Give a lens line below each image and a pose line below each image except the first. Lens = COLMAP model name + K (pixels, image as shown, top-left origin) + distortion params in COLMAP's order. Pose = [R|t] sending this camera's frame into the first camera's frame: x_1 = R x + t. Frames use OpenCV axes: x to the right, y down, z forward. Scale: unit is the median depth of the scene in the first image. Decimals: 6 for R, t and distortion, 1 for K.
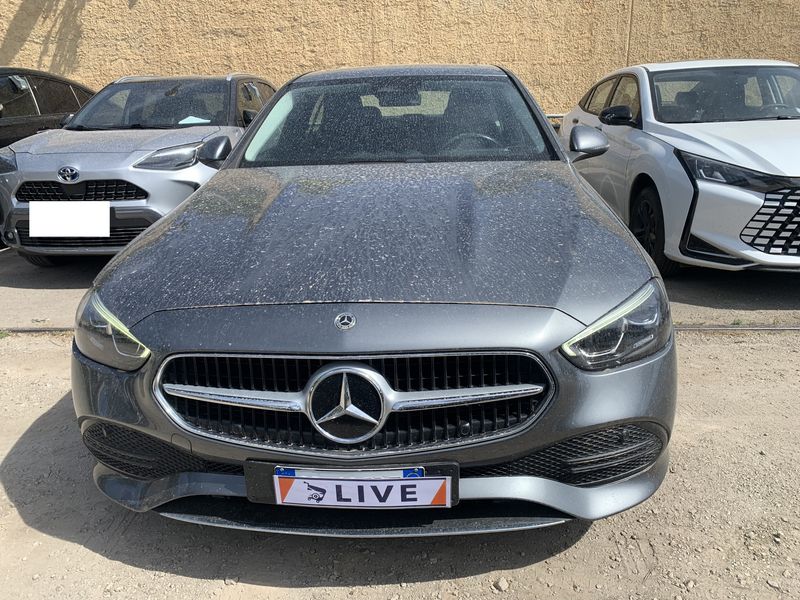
lens RADIAL K [[610.6, 0, 400.0], [0, 610.6, 300.0], [0, 0, 1]] dist [0.004490, -0.005548]
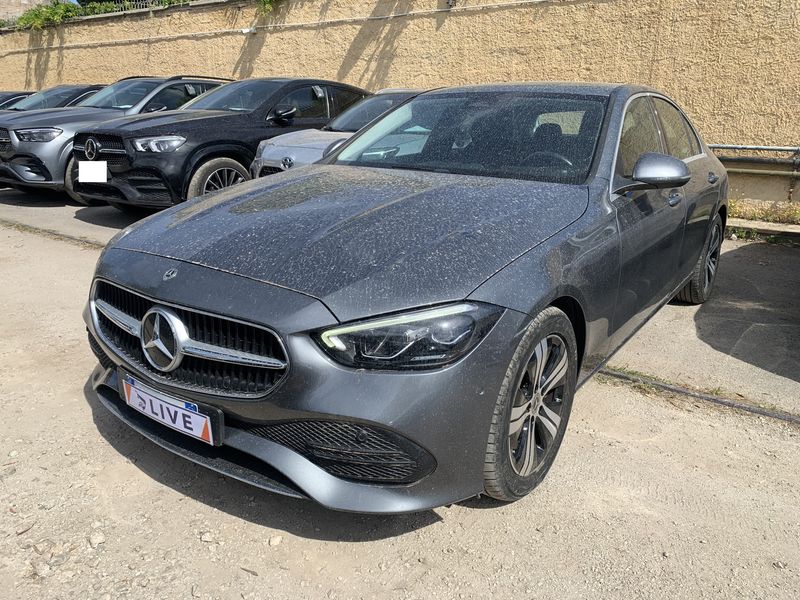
lens RADIAL K [[610.6, 0, 400.0], [0, 610.6, 300.0], [0, 0, 1]] dist [0.004490, -0.005548]
pose [[0.845612, 0.196280, -0.496401, 0.815155], [-0.209218, 0.977407, 0.030074, -0.042345], [0.491089, 0.078425, 0.867572, 0.114063]]
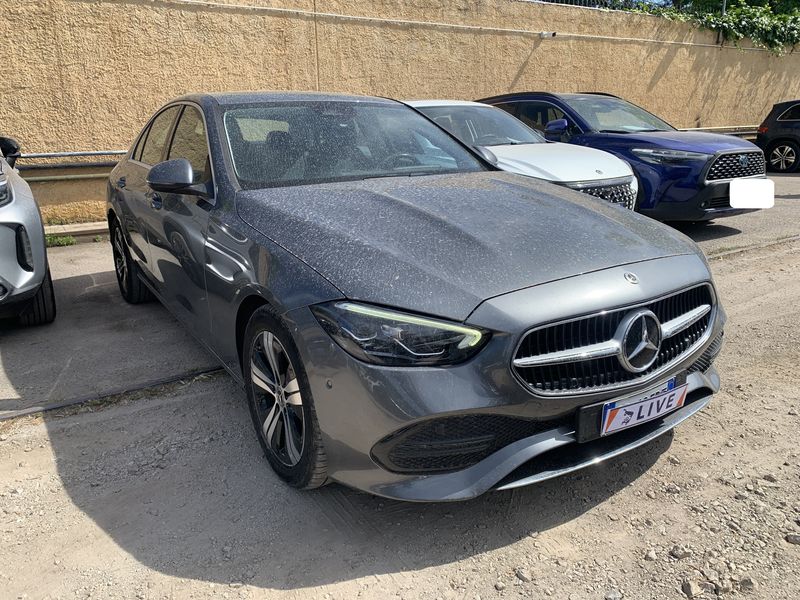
lens RADIAL K [[610.6, 0, 400.0], [0, 610.6, 300.0], [0, 0, 1]] dist [0.004490, -0.005548]
pose [[0.796693, -0.149075, 0.585710, -1.082350], [0.181852, 0.983322, 0.002917, -0.010768], [-0.576376, 0.104189, 0.810515, 0.190691]]
